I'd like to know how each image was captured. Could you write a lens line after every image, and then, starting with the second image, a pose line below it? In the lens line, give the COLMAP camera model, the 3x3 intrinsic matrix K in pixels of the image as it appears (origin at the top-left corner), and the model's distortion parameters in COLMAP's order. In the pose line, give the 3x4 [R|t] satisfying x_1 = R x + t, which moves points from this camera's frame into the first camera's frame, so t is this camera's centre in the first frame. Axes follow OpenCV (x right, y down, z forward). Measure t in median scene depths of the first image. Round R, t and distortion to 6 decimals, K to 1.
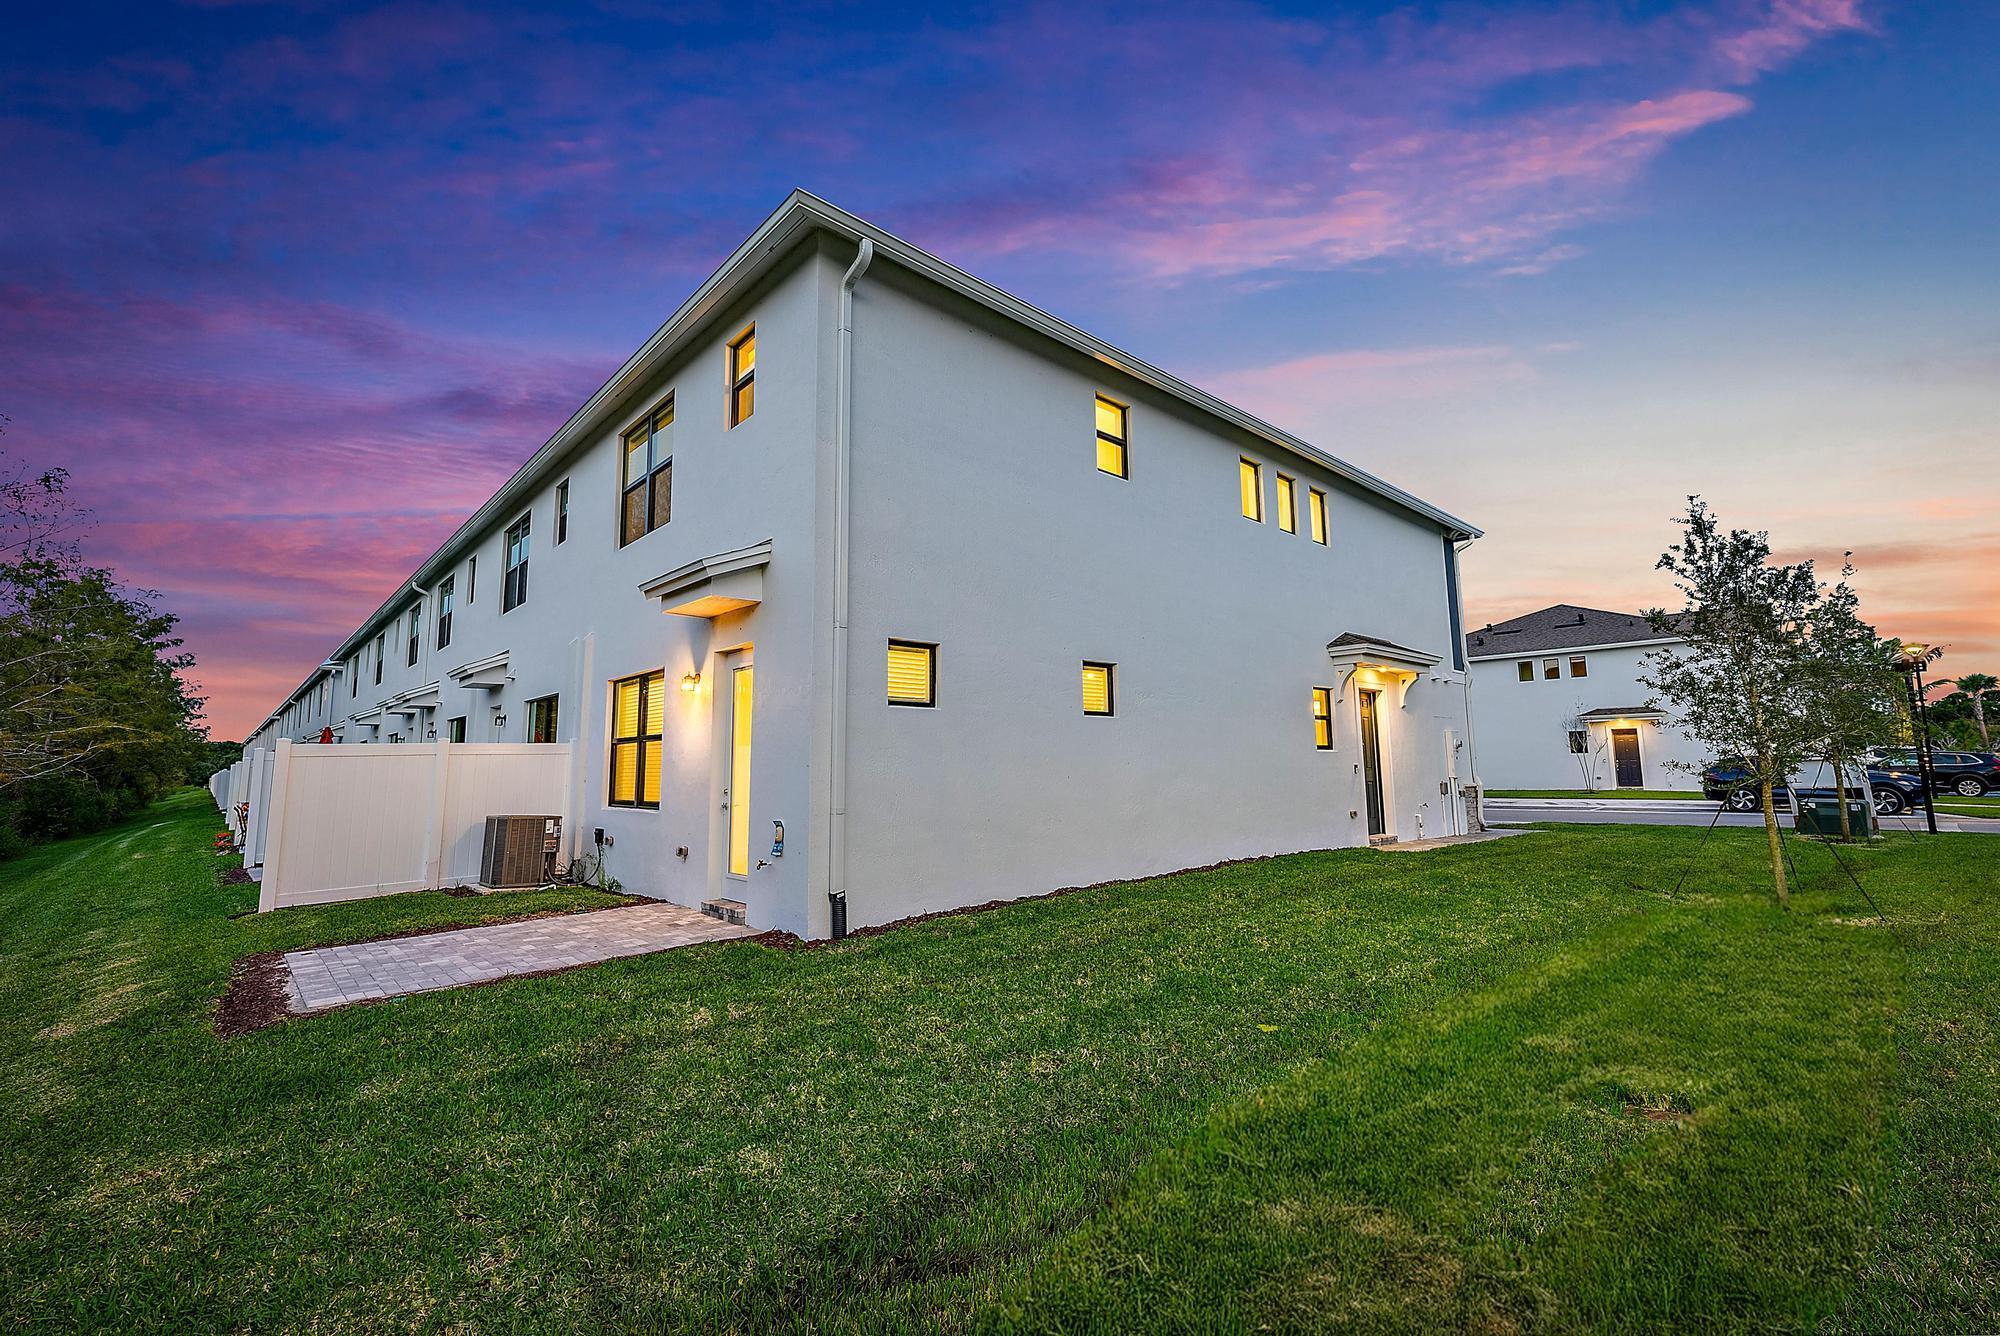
lens RADIAL K [[830.2, 0, 1000.0], [0, 830.2, 668.0], [0, 0, 1]] dist [-0.000107, 0.000063]
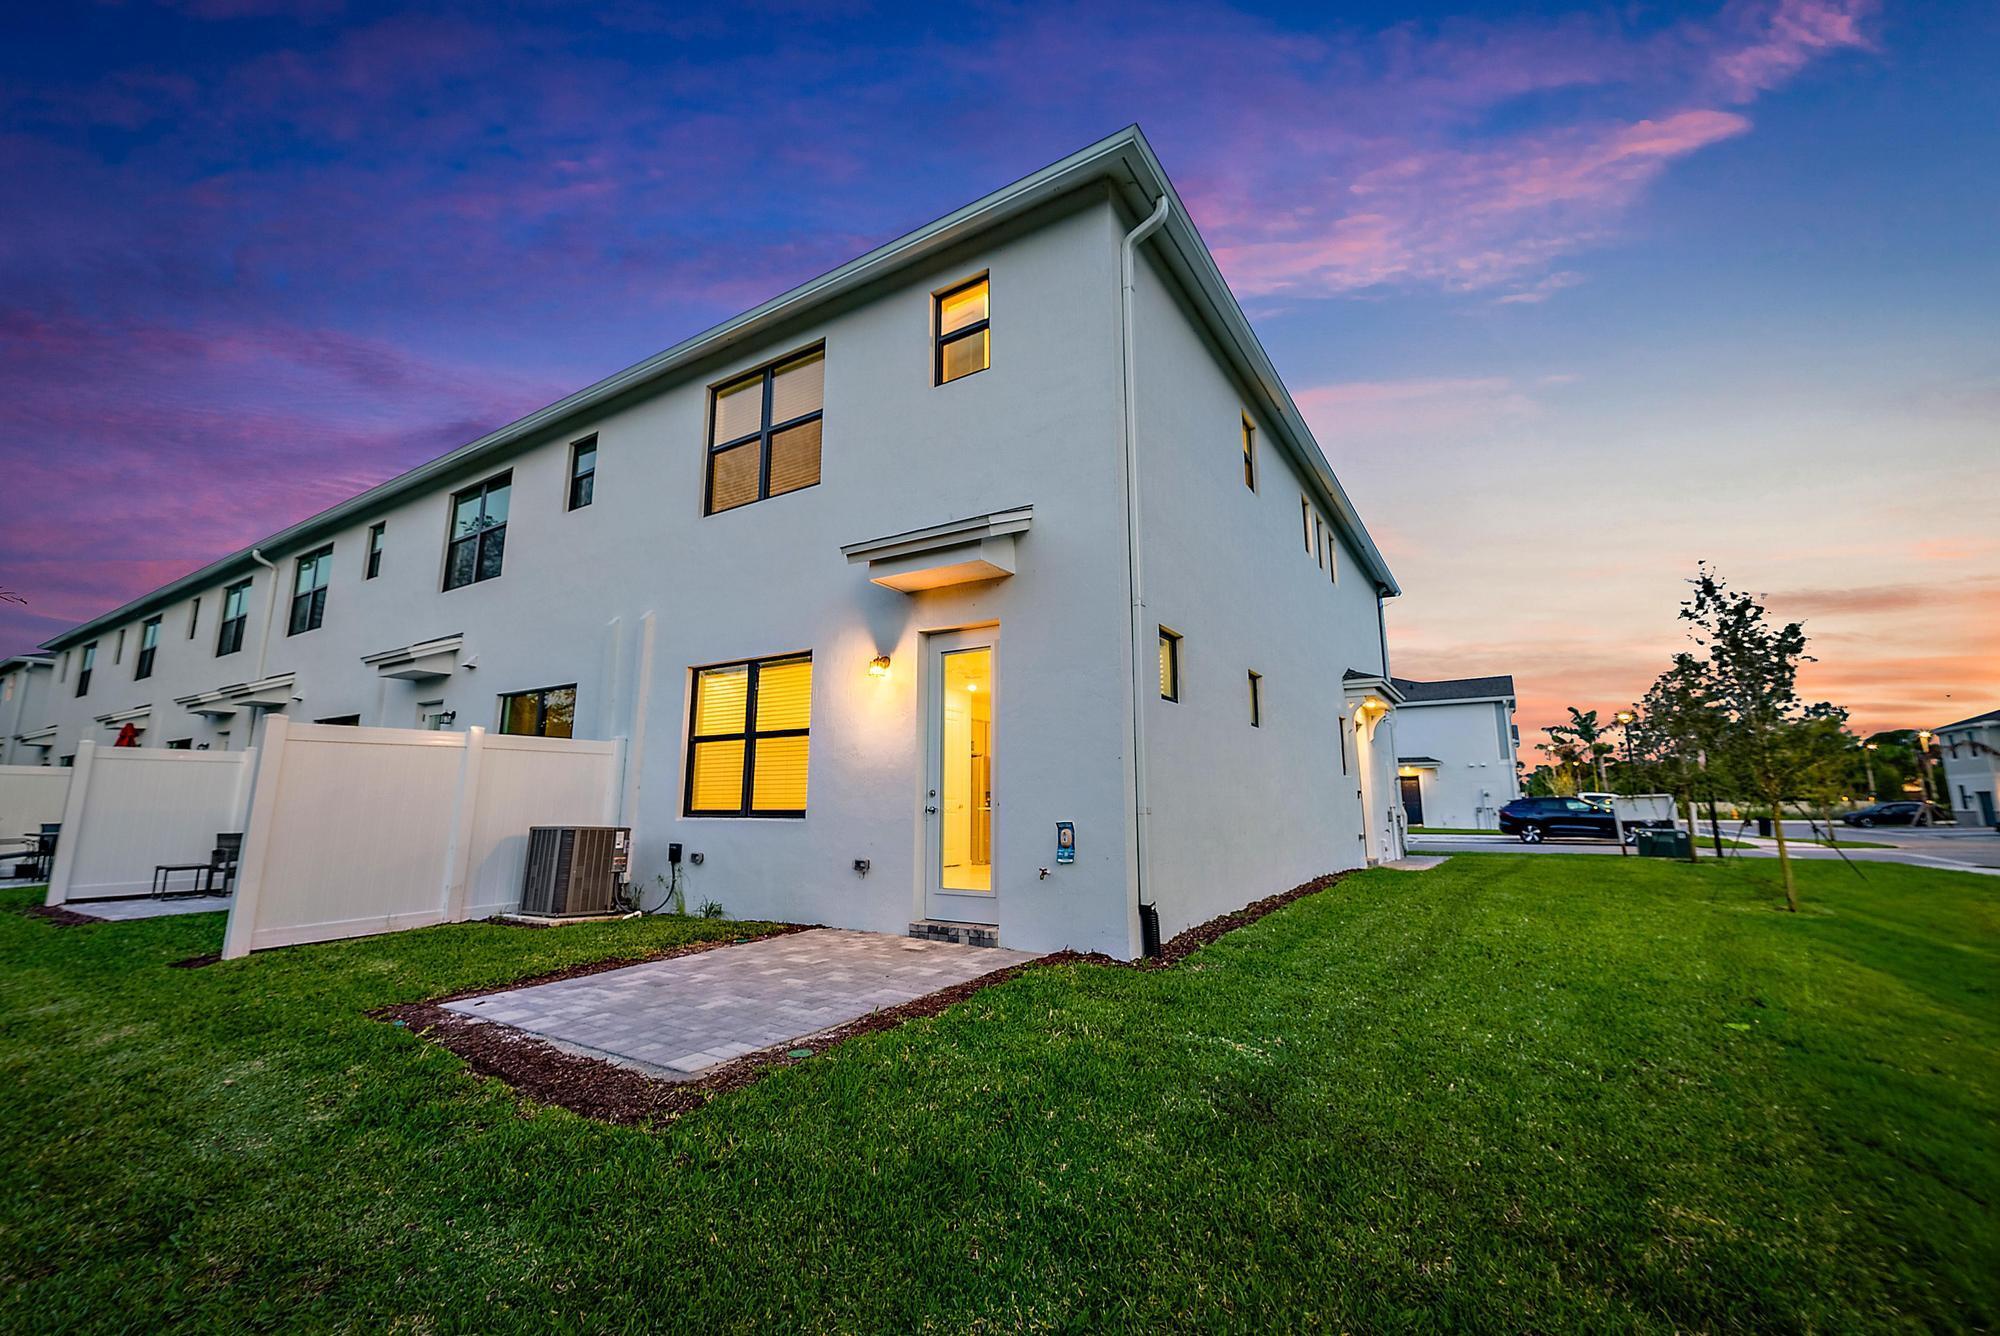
lens RADIAL K [[830.2, 0, 1000.0], [0, 830.2, 668.0], [0, 0, 1]] dist [-0.000107, 0.000063]
pose [[0.964192, 0.058130, 0.258755, -0.415495], [-0.045318, 0.997446, -0.055213, 0.053537], [-0.261304, 0.041510, 0.964364, 0.122258]]
